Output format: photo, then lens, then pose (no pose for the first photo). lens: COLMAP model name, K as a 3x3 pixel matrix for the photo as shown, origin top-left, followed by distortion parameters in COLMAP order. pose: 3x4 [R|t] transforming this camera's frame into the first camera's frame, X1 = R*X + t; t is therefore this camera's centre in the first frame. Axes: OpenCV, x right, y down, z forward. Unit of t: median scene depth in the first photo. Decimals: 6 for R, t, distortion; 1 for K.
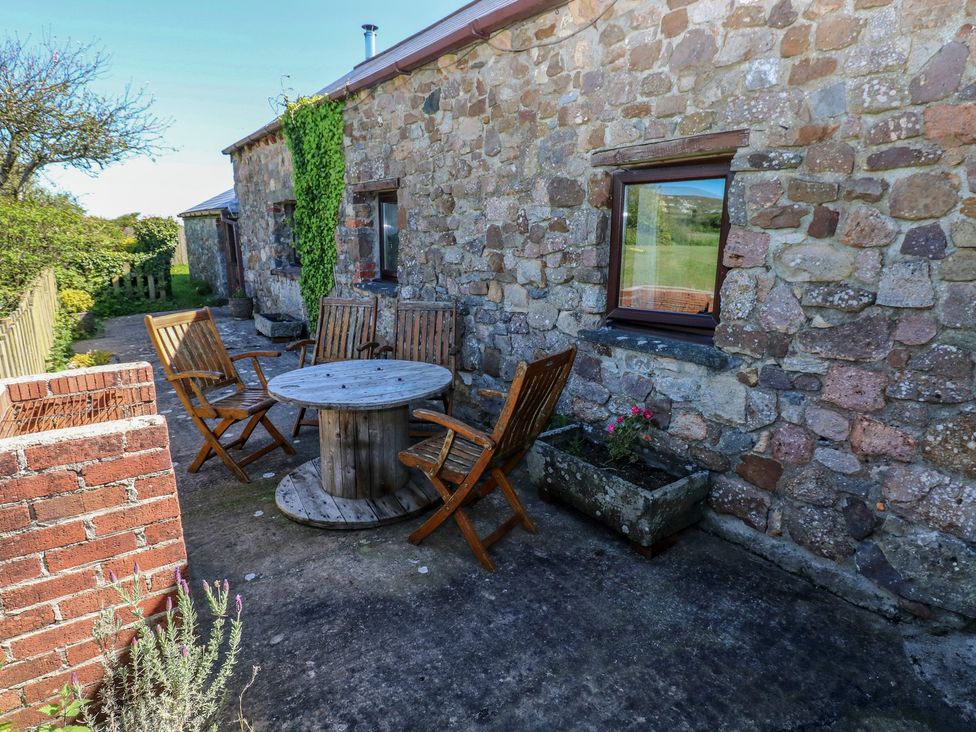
lens RADIAL K [[549.4, 0, 491.5], [0, 549.4, 357.5], [0, 0, 1]] dist [0.003706, -0.014176]
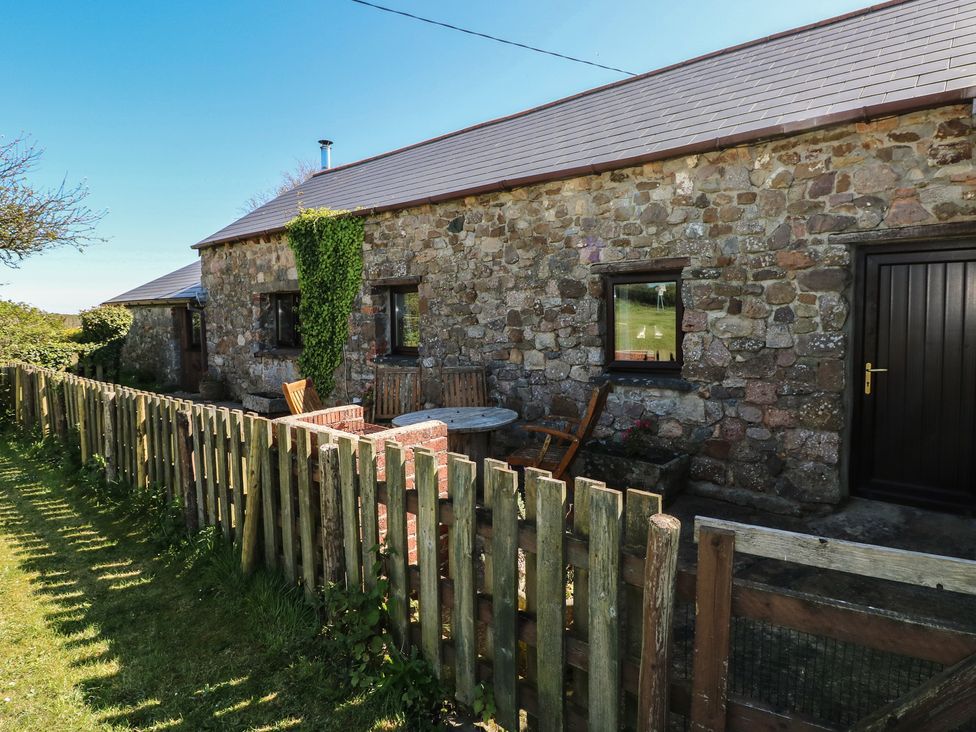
lens RADIAL K [[562.7, 0, 512.3], [0, 562.7, 345.2], [0, 0, 1]] dist [0.001705, -0.002773]
pose [[0.971071, -0.038584, 0.235654, -0.424319], [0.076275, 0.985280, -0.152990, 0.087713], [-0.226283, 0.166539, 0.959719, -0.469180]]
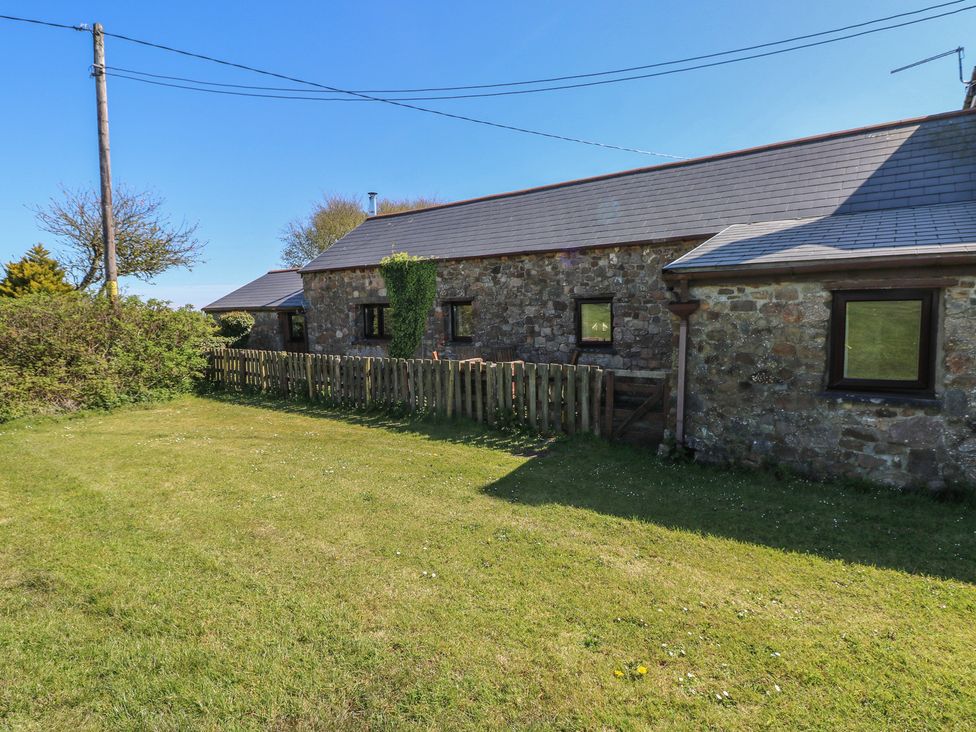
lens RADIAL K [[549.4, 0, 498.1], [0, 549.4, 361.0], [0, 0, 1]] dist [0.003706, -0.014176]
pose [[0.957106, -0.060208, 0.283415, -1.145758], [0.094325, 0.989633, -0.108305, 0.323768], [-0.273956, 0.130392, 0.952862, -1.894376]]
